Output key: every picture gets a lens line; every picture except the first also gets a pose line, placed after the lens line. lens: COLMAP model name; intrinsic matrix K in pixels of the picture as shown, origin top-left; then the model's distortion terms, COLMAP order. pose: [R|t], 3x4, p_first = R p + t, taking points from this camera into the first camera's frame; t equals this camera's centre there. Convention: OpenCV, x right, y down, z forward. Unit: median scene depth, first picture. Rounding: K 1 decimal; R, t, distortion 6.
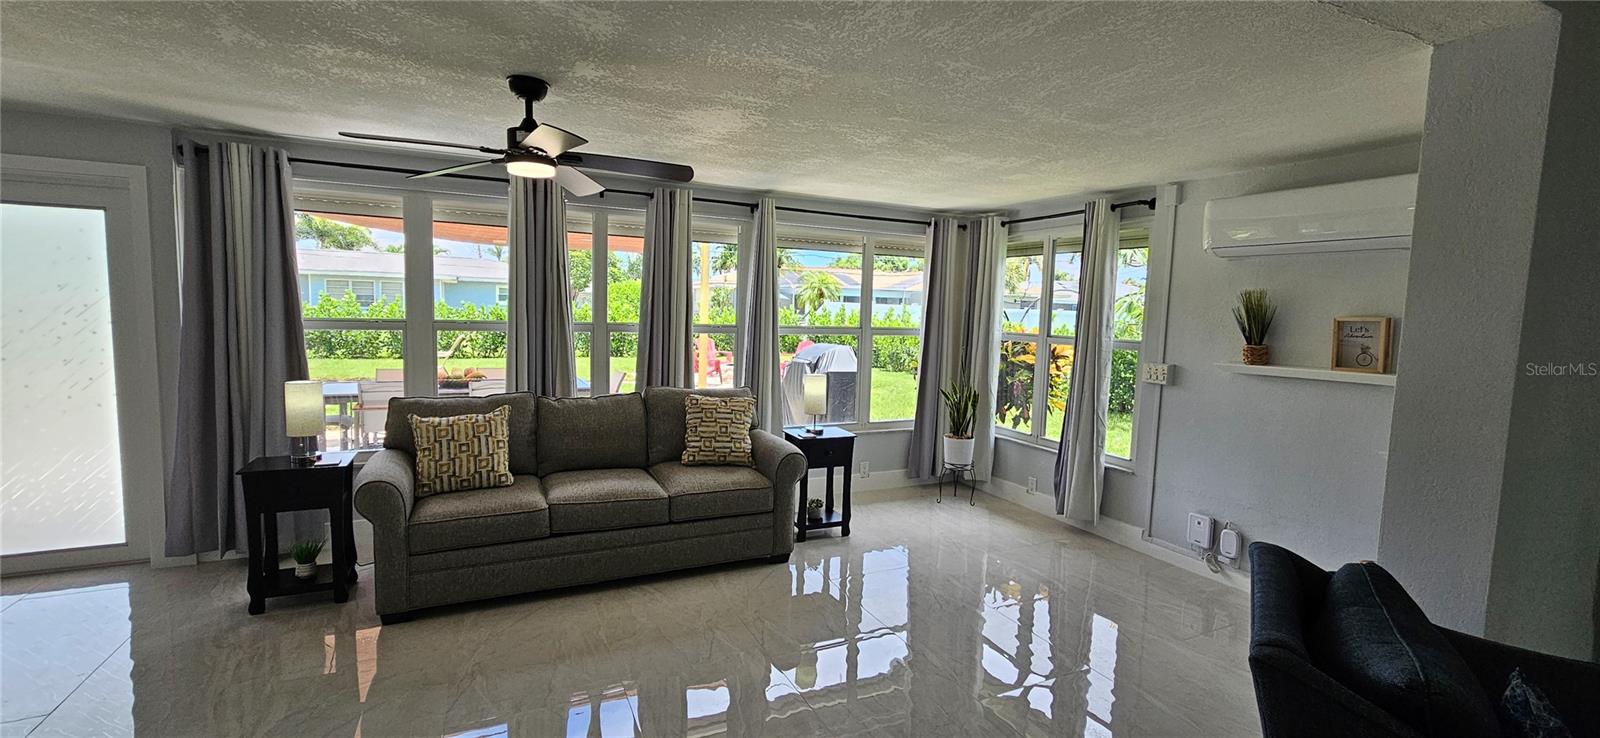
lens RADIAL K [[653.5, 0, 806.6], [0, 653.5, 368.6], [0, 0, 1]] dist [0.000042, 0.000141]
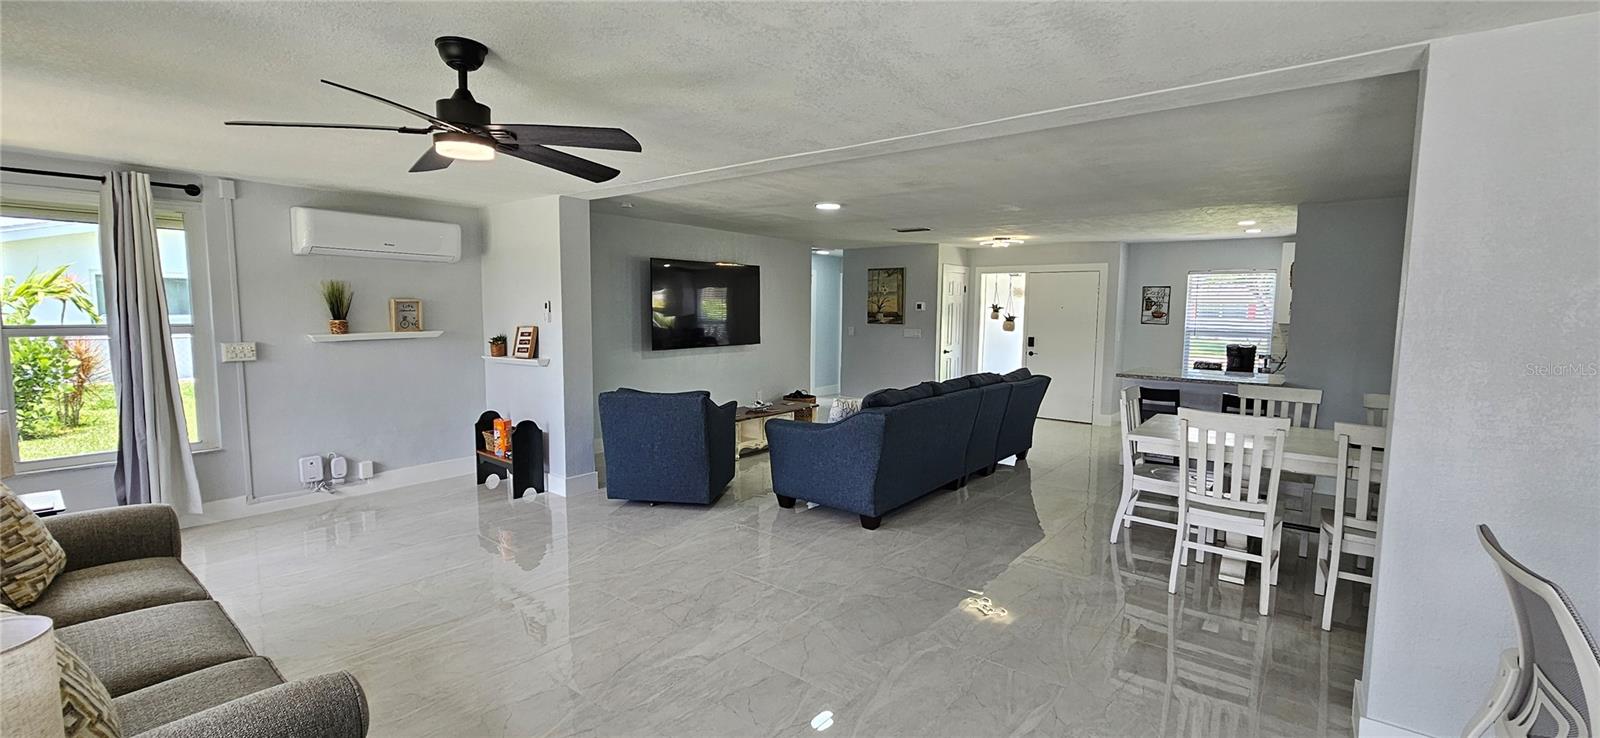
lens RADIAL K [[653.5, 0, 806.6], [0, 653.5, 368.6], [0, 0, 1]] dist [0.000042, 0.000141]
pose [[-0.422746, -0.119644, 0.898316, -0.869516], [0.058217, 0.985614, 0.158667, -0.084796], [-0.904376, 0.119373, -0.409699, 0.601751]]
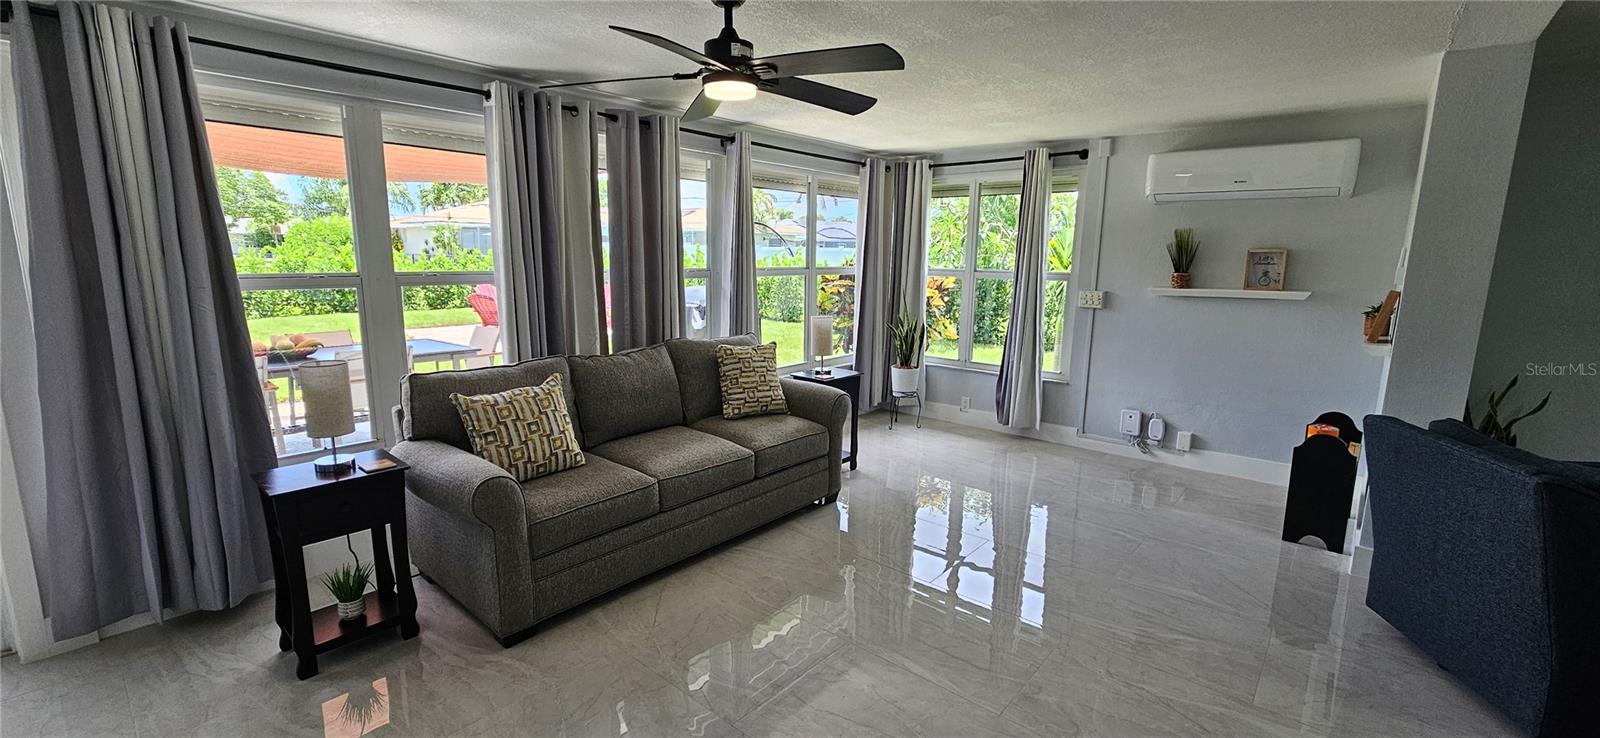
lens RADIAL K [[651.7, 0, 800.0], [0, 651.7, 369.0], [0, 0, 1]] dist [0.000652, 0.000001]
pose [[0.920700, -0.087238, 0.380396, -0.433813], [0.051273, 0.993287, 0.103694, -0.017152], [-0.386888, -0.075967, 0.918992, 0.095616]]
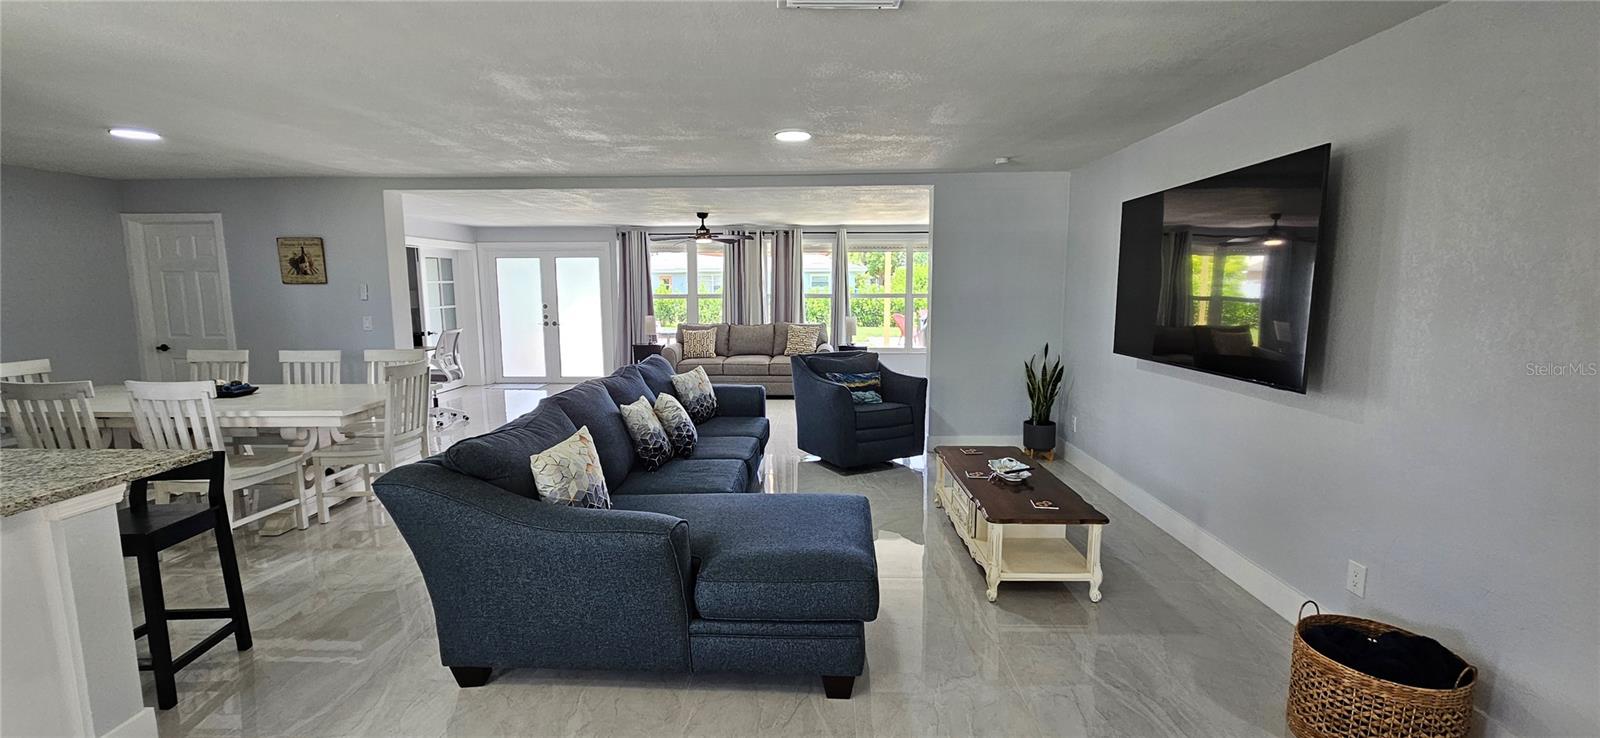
lens RADIAL K [[656.5, 0, 802.0], [0, 656.5, 364.2], [0, 0, 1]] dist [0.000013, -0.000226]
pose [[0.882842, 0.031658, -0.468601, 0.905261], [-0.015989, 0.999173, 0.037380, 0.087893], [0.469397, -0.025508, 0.882619, -0.951449]]
